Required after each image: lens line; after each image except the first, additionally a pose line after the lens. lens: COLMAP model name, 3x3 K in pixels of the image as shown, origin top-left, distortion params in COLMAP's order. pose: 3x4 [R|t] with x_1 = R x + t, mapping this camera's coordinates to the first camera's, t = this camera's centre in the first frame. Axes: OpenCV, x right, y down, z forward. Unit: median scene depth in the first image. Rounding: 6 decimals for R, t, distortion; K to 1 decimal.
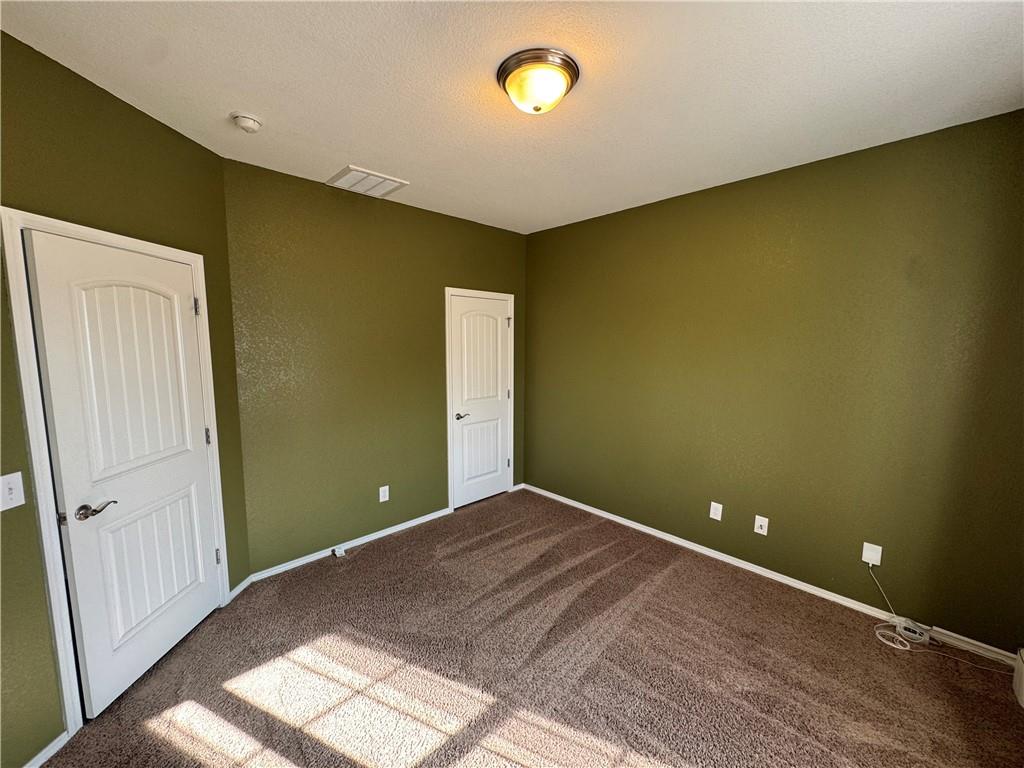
lens RADIAL K [[411.2, 0, 512.6], [0, 411.2, 385.2], [0, 0, 1]] dist [-0.005192, -0.000303]
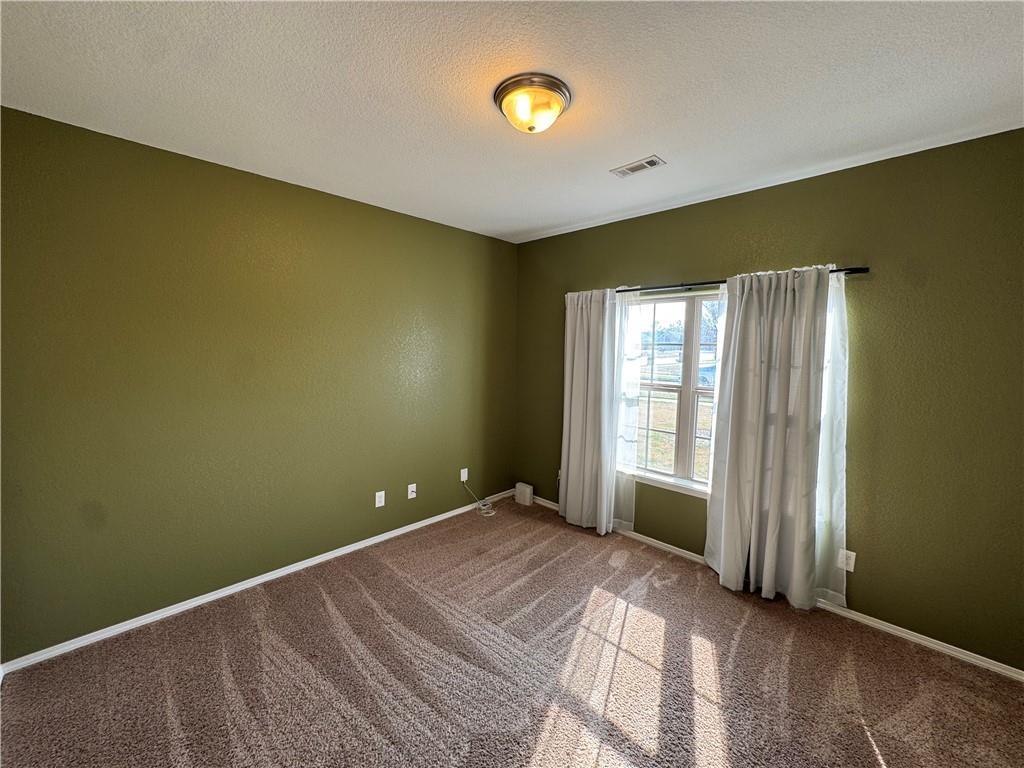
lens RADIAL K [[411.2, 0, 512.4], [0, 411.2, 381.3], [0, 0, 1]] dist [-0.005192, -0.000303]
pose [[-0.044175, -0.078750, 0.995915, -0.722754], [0.097604, 0.991779, 0.082752, -0.078086], [-0.994244, 0.100861, -0.036125, 0.789342]]
